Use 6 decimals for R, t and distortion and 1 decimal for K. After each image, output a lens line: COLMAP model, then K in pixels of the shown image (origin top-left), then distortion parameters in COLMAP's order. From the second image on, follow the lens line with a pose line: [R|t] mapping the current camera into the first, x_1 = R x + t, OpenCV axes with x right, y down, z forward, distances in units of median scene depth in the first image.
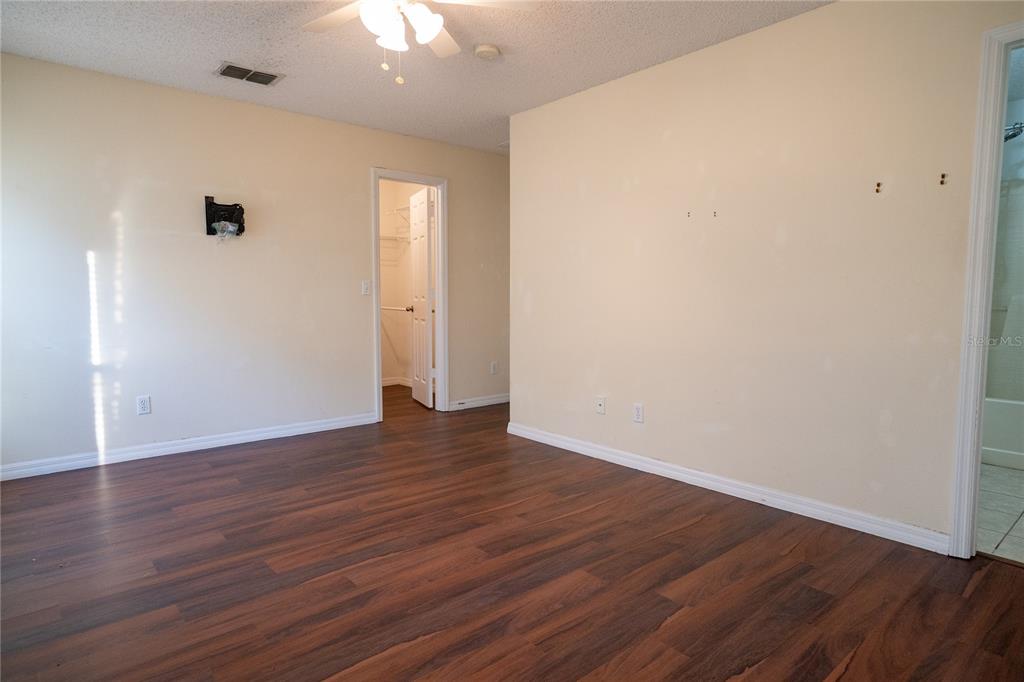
lens RADIAL K [[568.6, 0, 512.0], [0, 568.6, 341.0], [0, 0, 1]] dist [-0.011606, 0.016224]
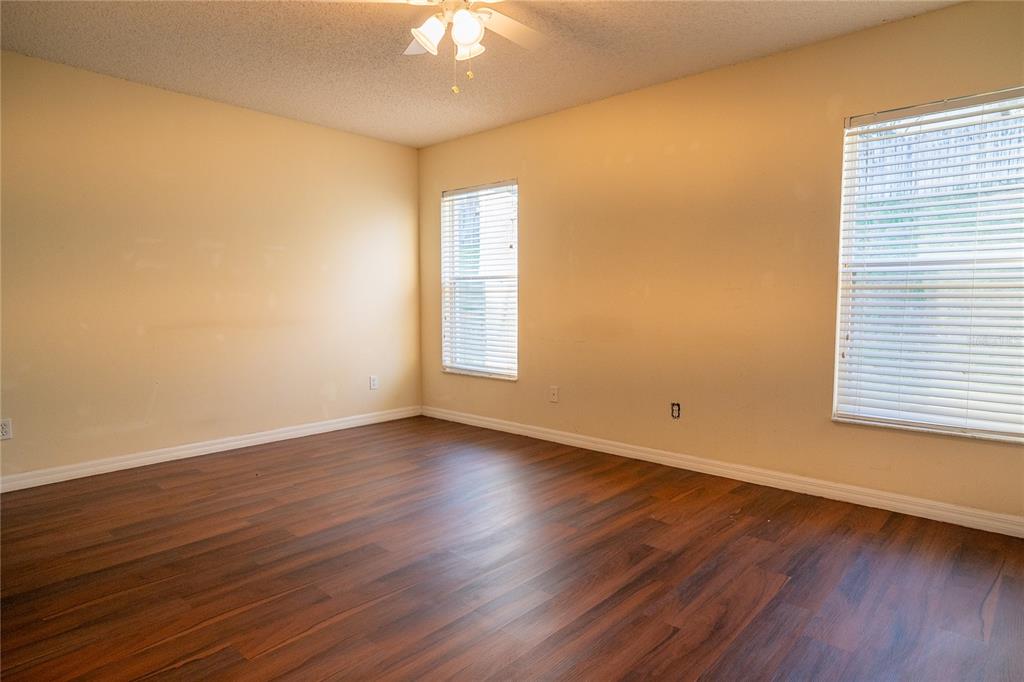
lens RADIAL K [[587.7, 0, 512.0], [0, 587.7, 341.0], [0, 0, 1]] dist [-0.003775, 0.009883]
pose [[-0.992413, 0.011521, -0.122407, -0.148480], [-0.007335, 0.988278, 0.152490, -0.151870], [0.122729, 0.152231, -0.980695, 1.870901]]
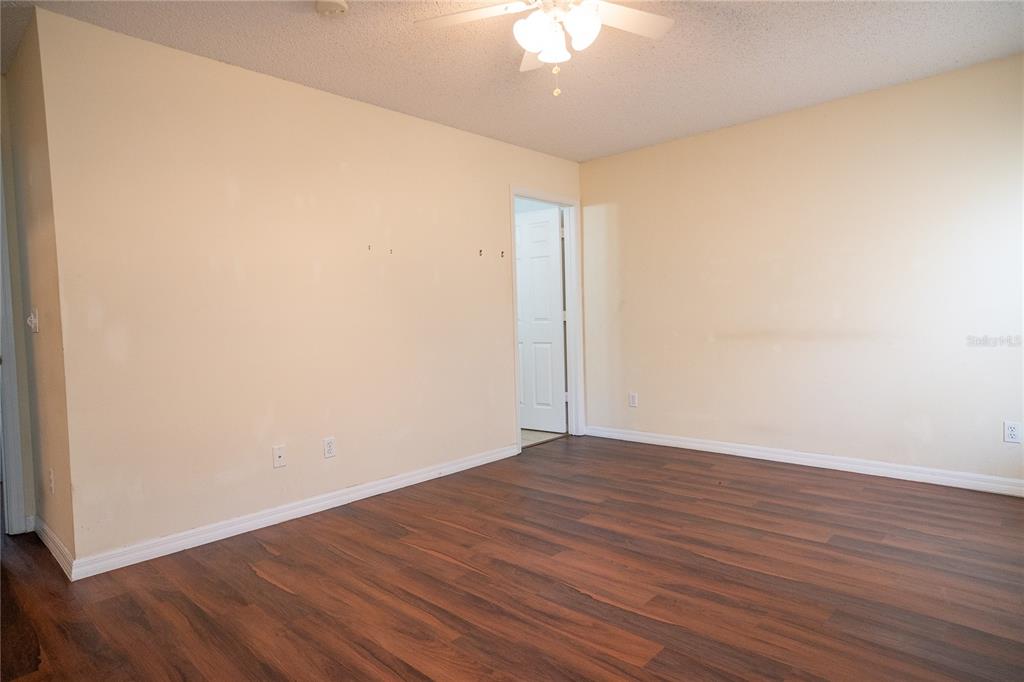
lens RADIAL K [[587.7, 0, 512.0], [0, 587.7, 341.0], [0, 0, 1]] dist [-0.003775, 0.009883]
pose [[-0.102506, -0.033206, 0.994178, -1.037644], [0.112182, 0.992681, 0.044723, -0.074594], [-0.988386, 0.116114, -0.098031, 1.066454]]
